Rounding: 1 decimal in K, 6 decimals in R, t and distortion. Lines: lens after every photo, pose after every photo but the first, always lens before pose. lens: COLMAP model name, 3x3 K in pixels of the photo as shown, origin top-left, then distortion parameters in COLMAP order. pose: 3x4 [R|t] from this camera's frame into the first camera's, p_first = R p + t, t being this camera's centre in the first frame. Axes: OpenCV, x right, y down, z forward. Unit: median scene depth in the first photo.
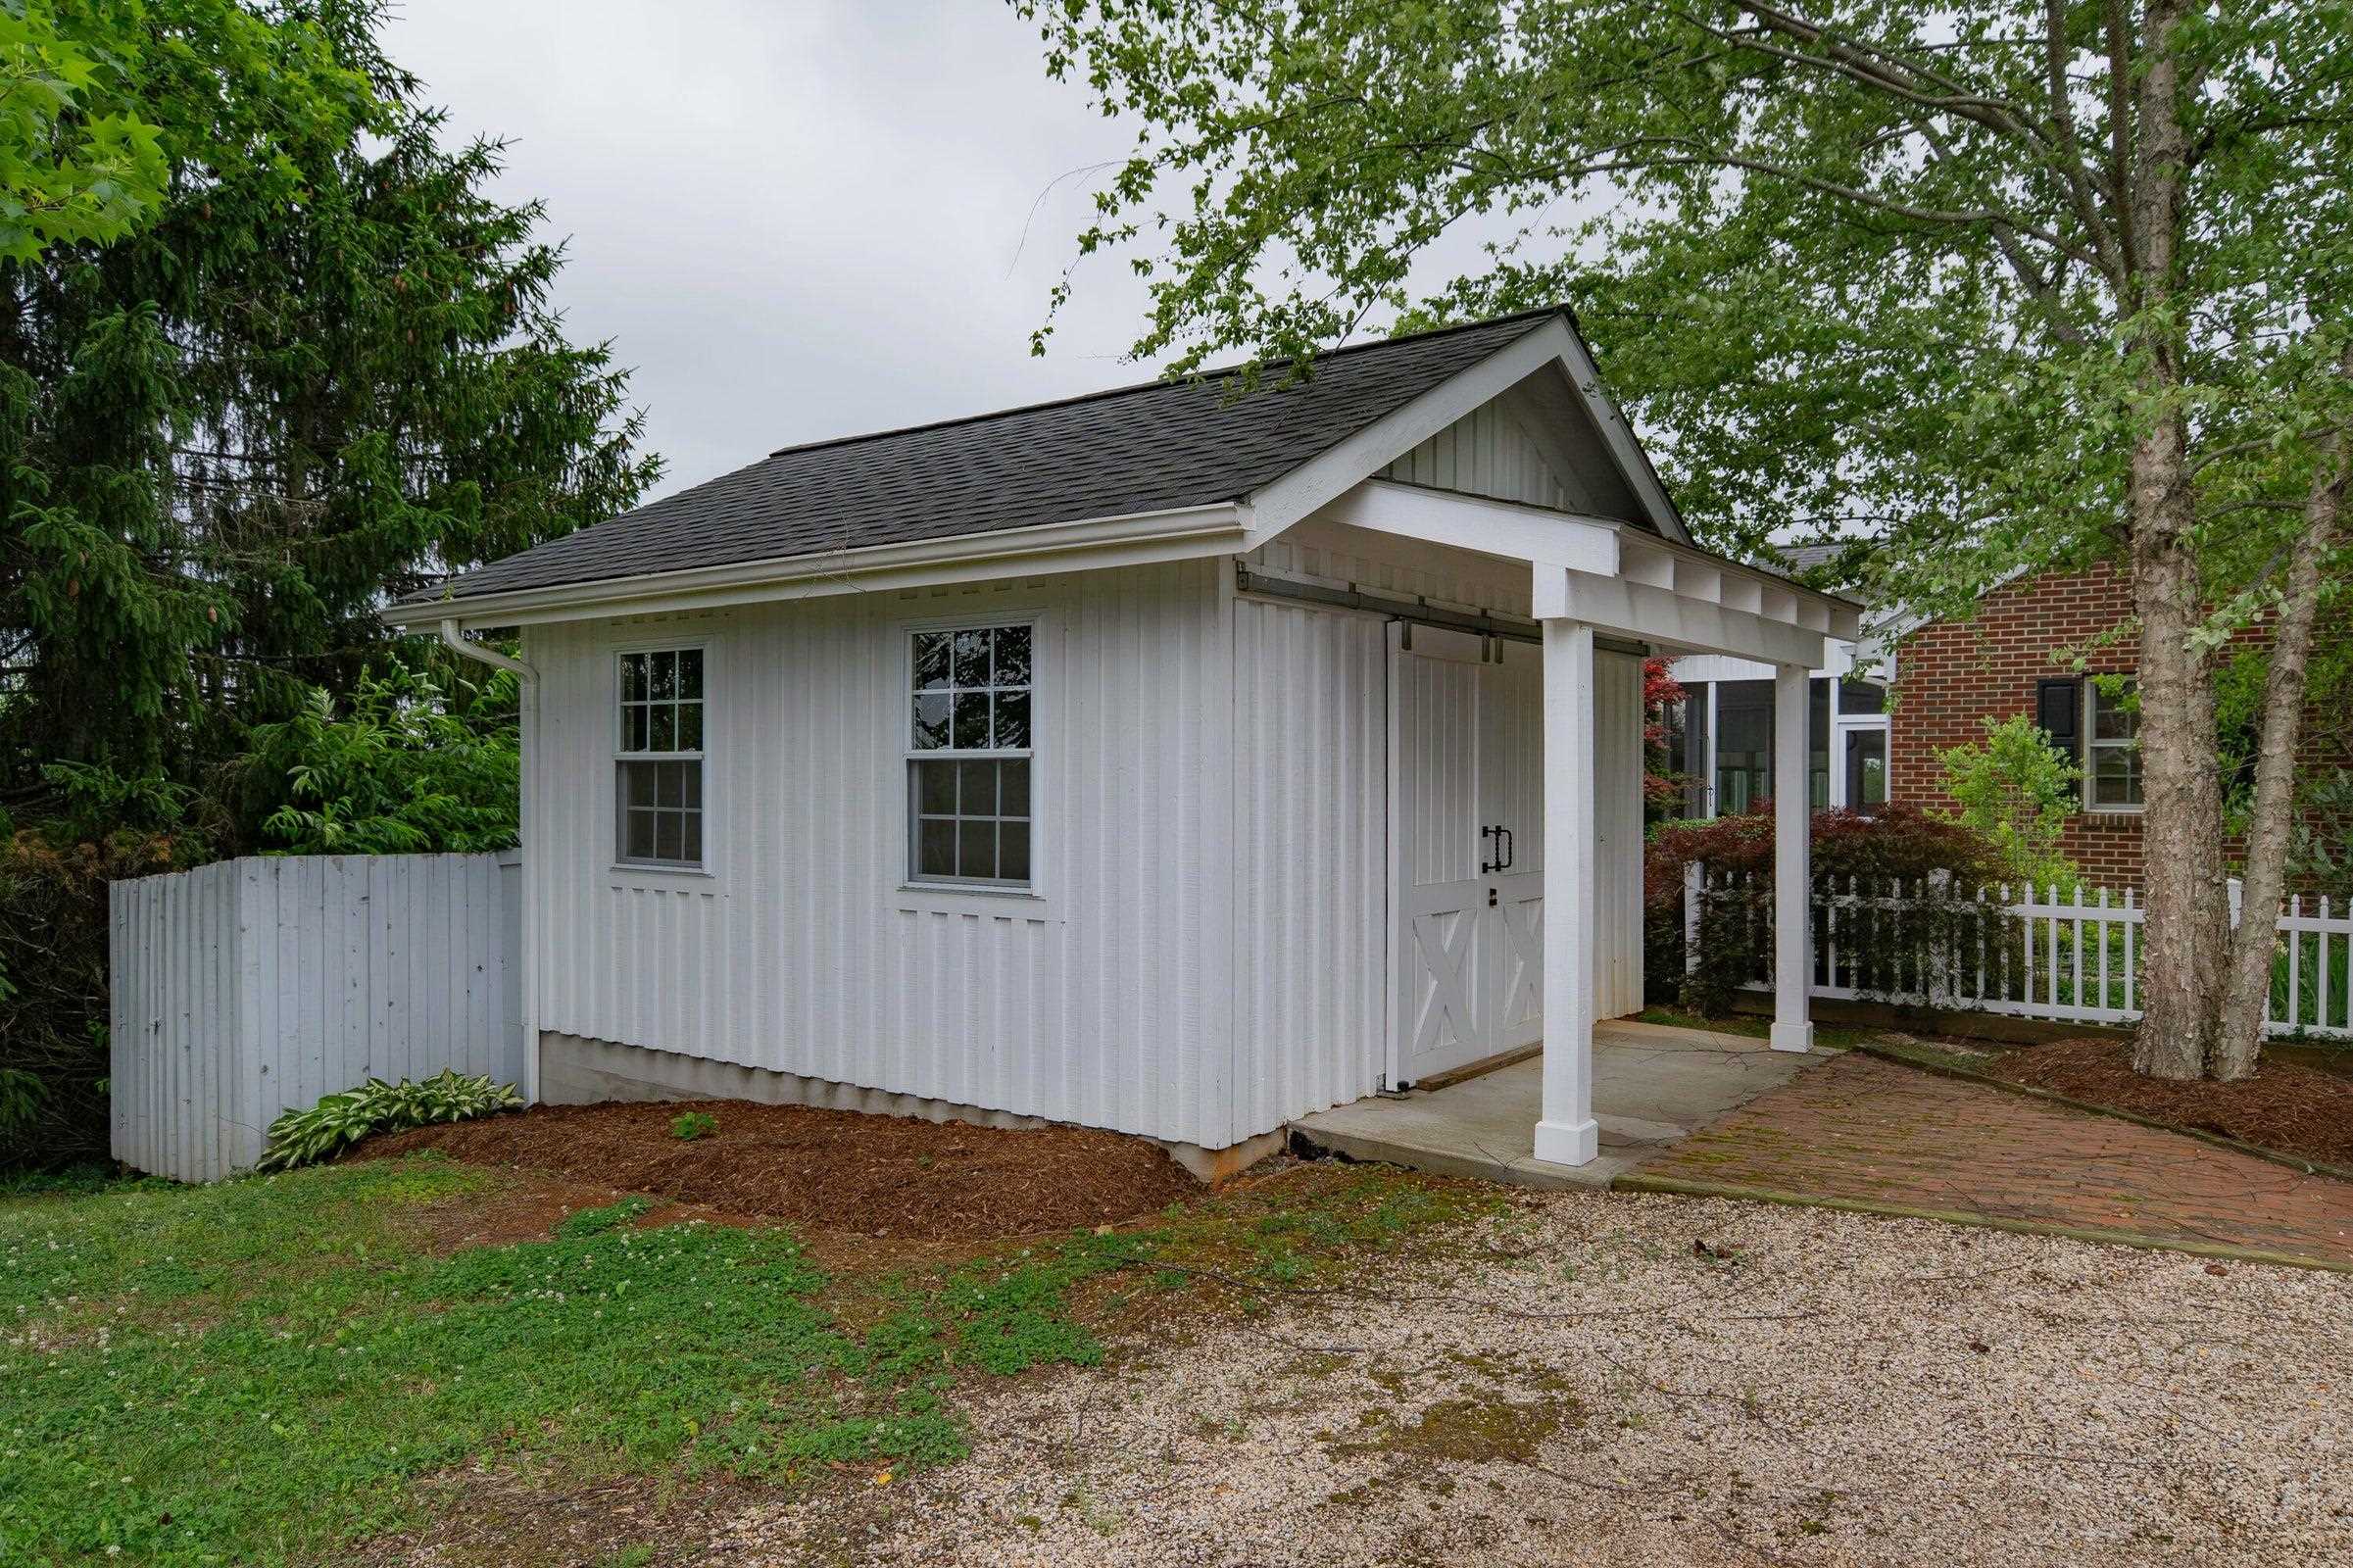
lens RADIAL K [[1528.6, 0, 1173.8], [0, 1528.6, 775.6], [0, 0, 1]] dist [-0.001566, -0.002935]
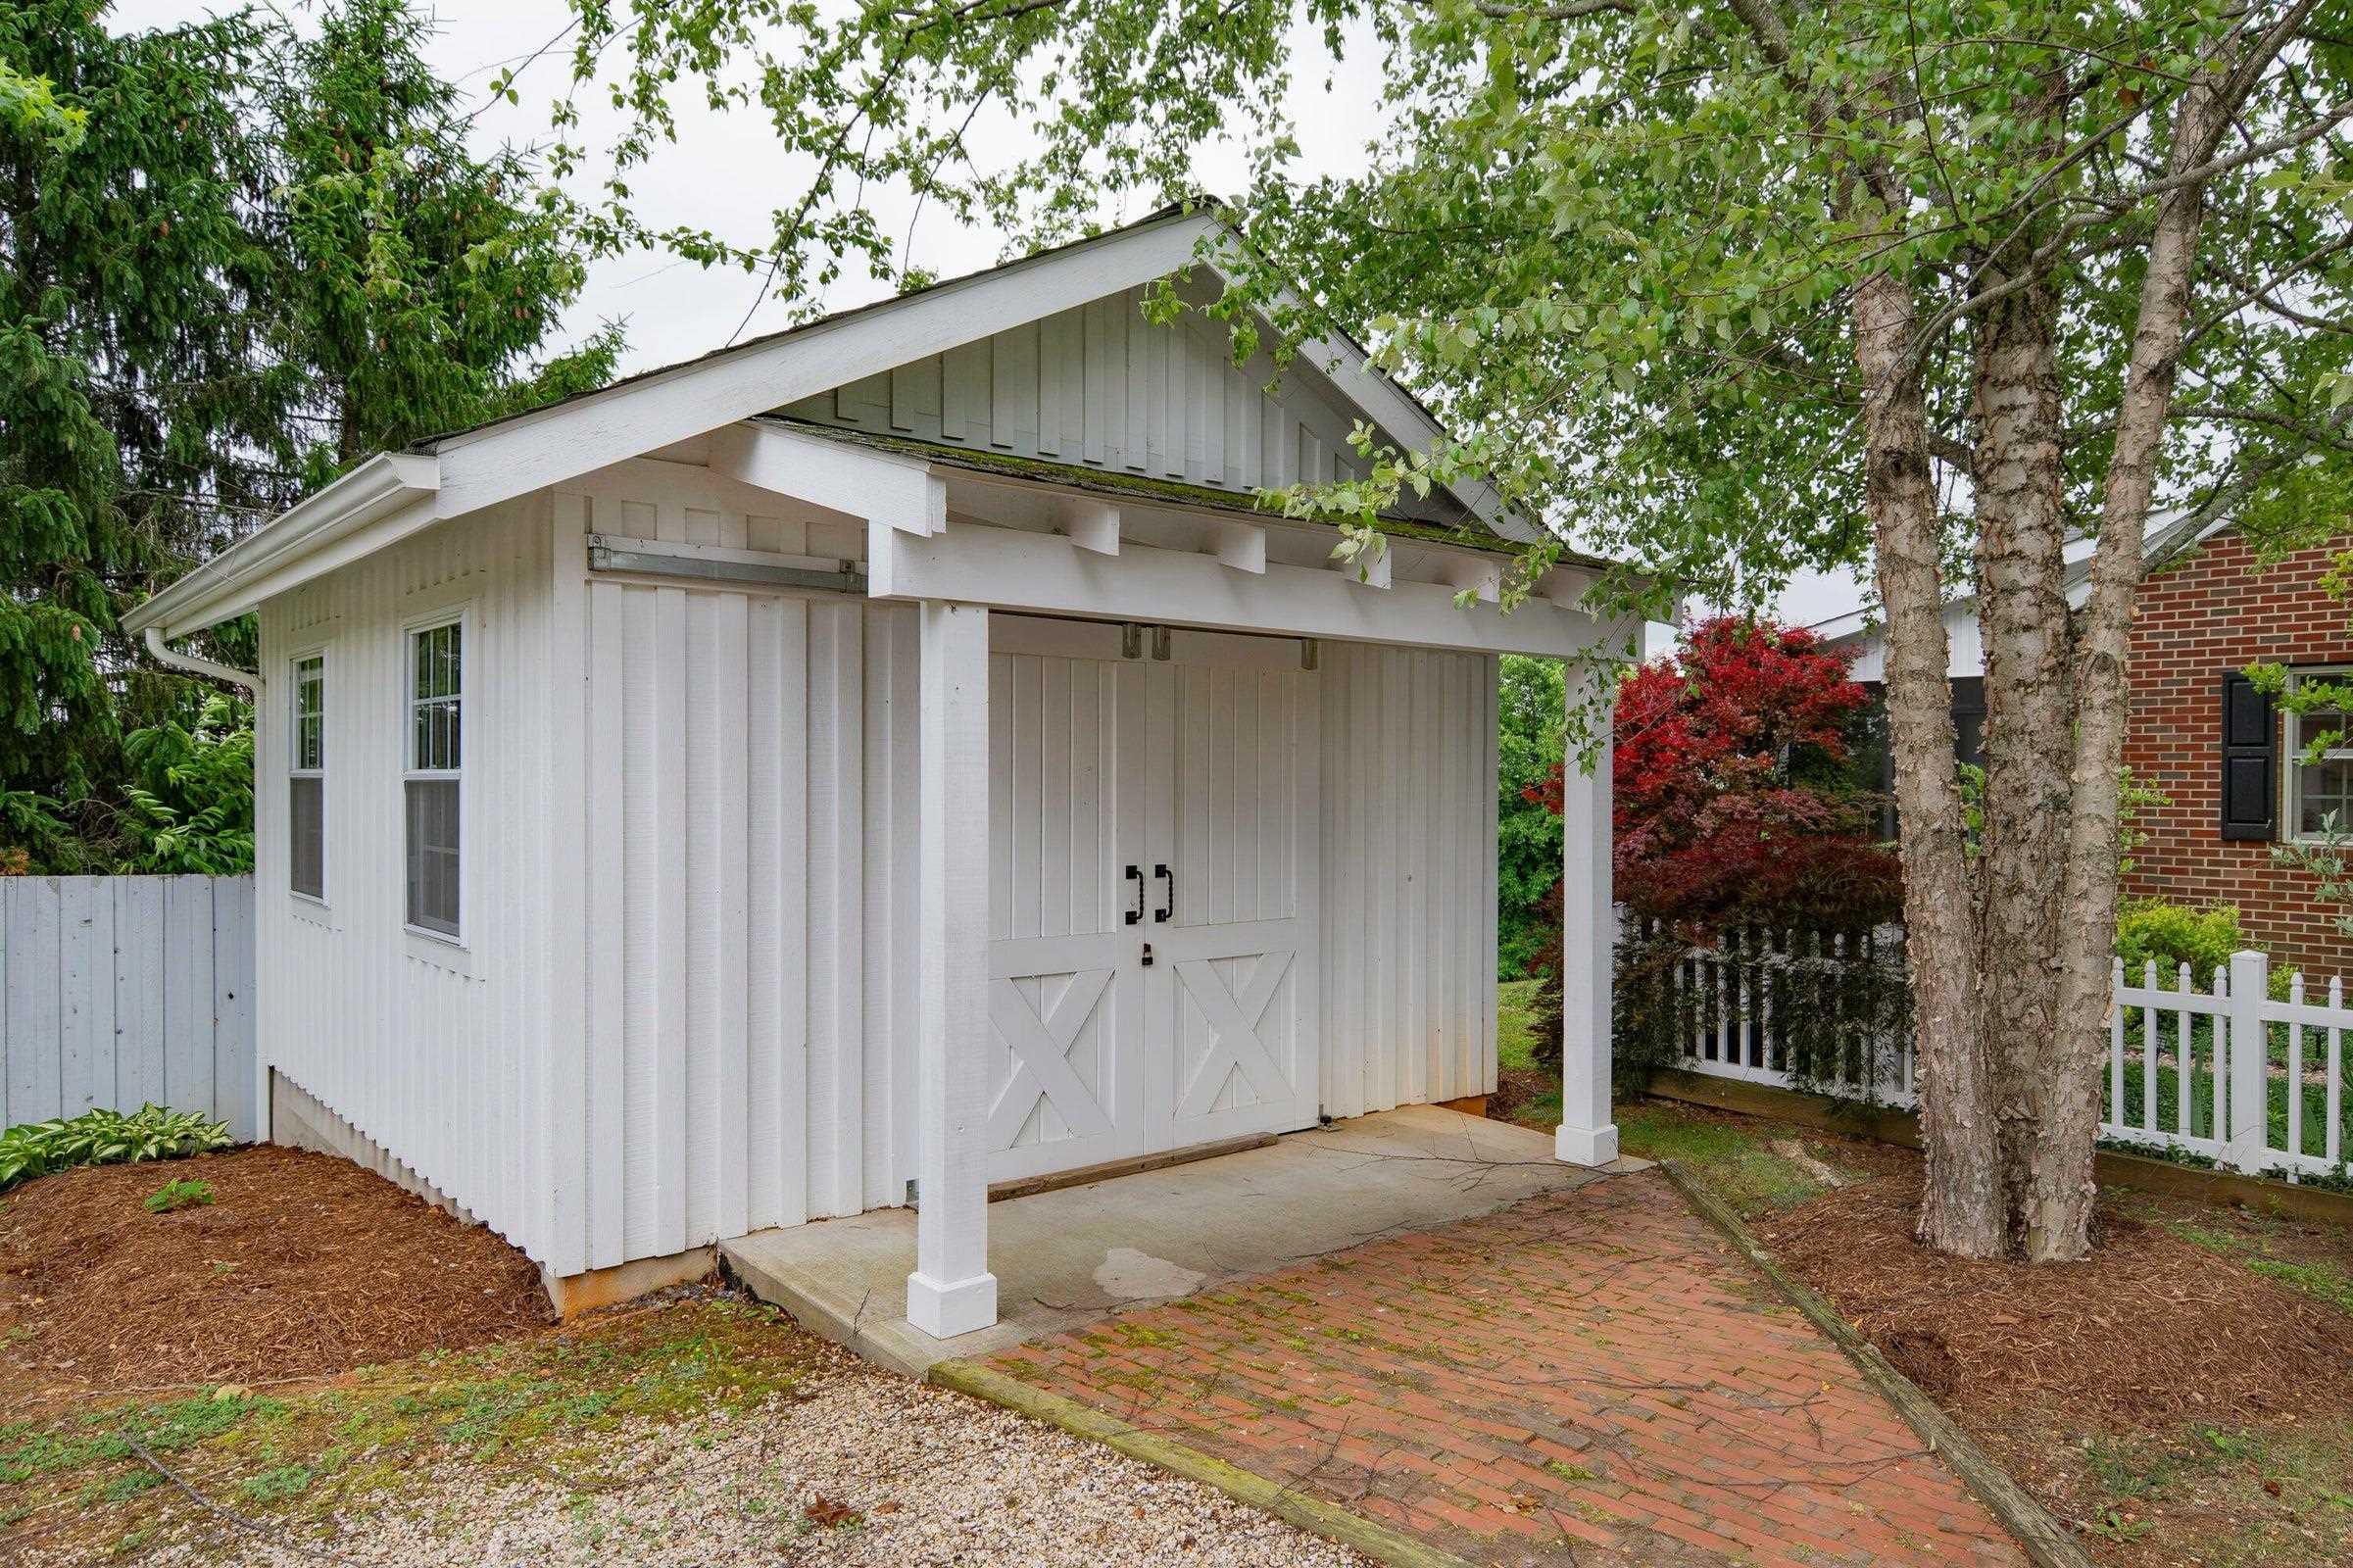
lens RADIAL K [[1556.1, 0, 1179.3], [0, 1556.1, 791.9], [0, 0, 1]] dist [-0.001176, -0.000467]
pose [[0.979383, 0.003929, -0.201974, 0.479589], [-0.002745, 0.999977, 0.006145, -0.012239], [0.201993, -0.005464, 0.979372, 0.261881]]
